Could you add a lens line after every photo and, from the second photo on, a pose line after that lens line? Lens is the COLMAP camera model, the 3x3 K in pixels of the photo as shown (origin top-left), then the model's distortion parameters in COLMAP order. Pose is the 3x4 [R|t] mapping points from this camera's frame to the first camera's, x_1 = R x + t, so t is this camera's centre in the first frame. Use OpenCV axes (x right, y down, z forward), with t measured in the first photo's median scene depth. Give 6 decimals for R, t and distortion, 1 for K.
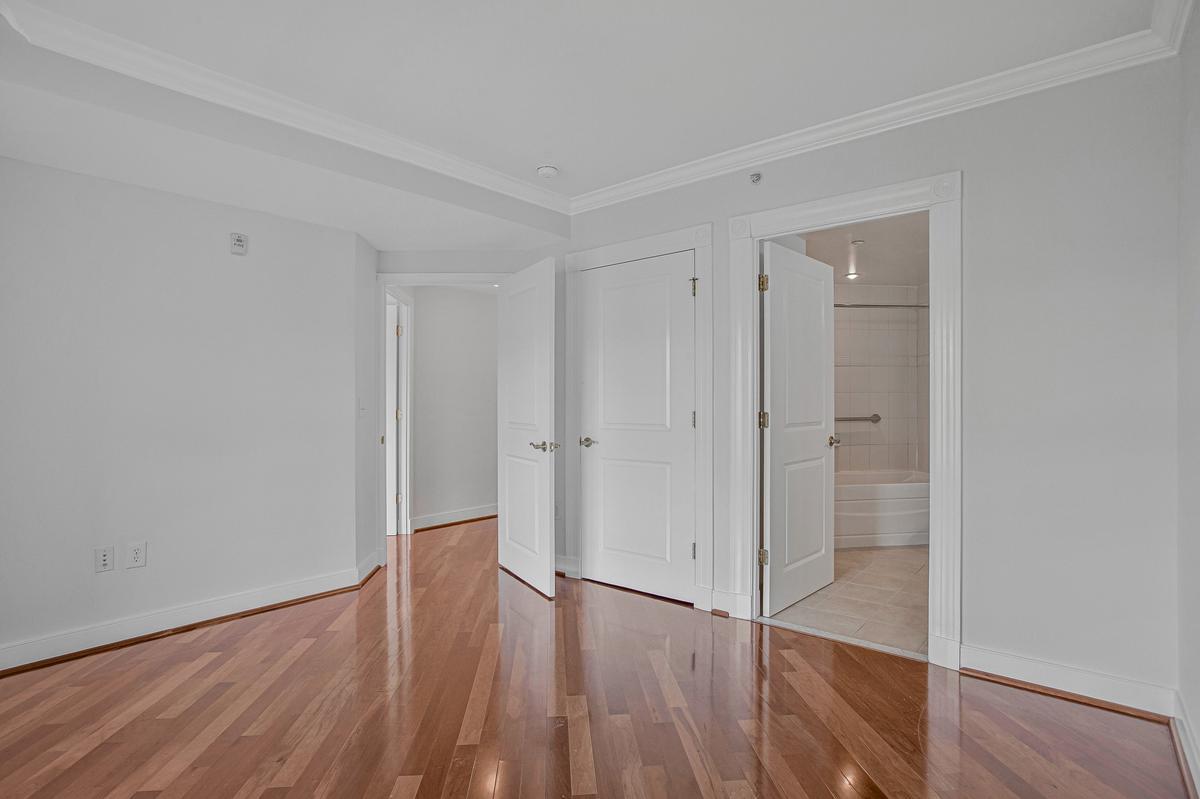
lens RADIAL K [[599.8, 0, 601.1], [0, 599.8, 403.0], [0, 0, 1]] dist [-0.060556, 0.023294]
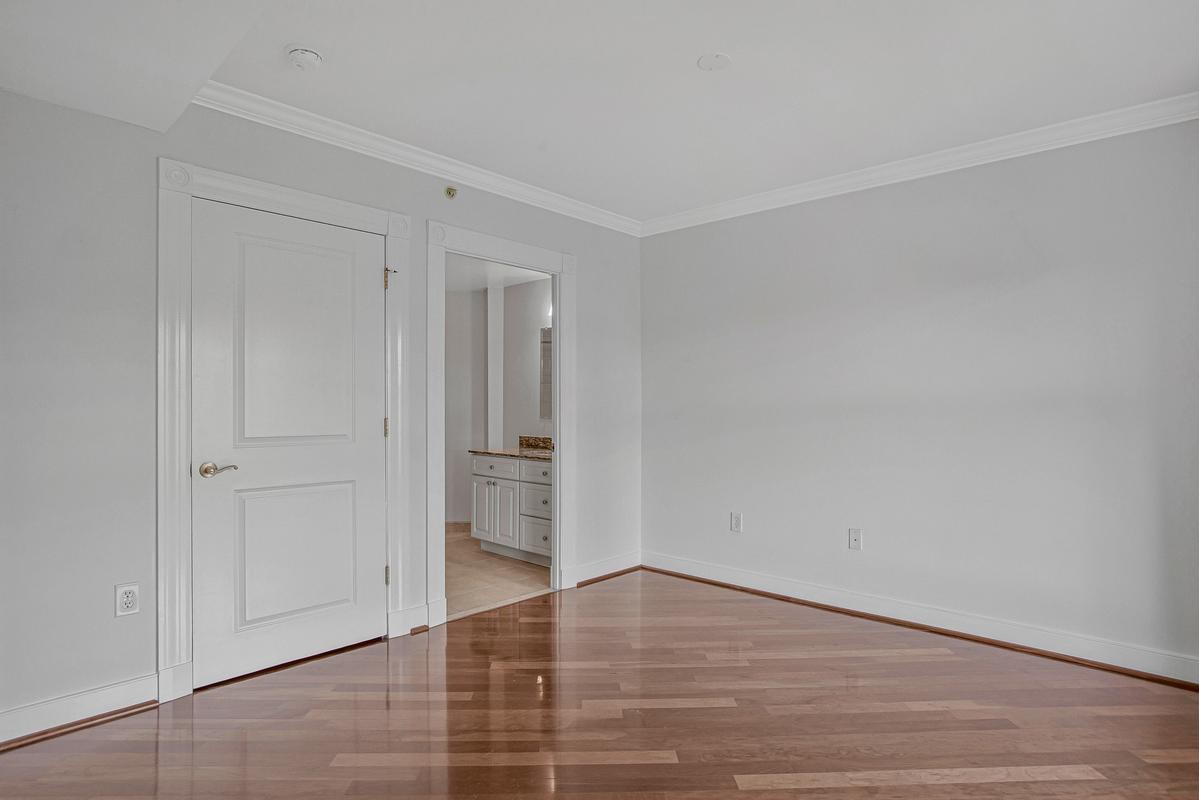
lens RADIAL K [[619.5, 0, 595.6], [0, 619.5, 405.7], [0, 0, 1]] dist [-0.004182, -0.000571]
pose [[0.078454, 0.010182, 0.996866, -0.765987], [0.002075, 0.999944, -0.010377, 0.006084], [-0.996916, 0.002882, 0.078429, 0.636918]]
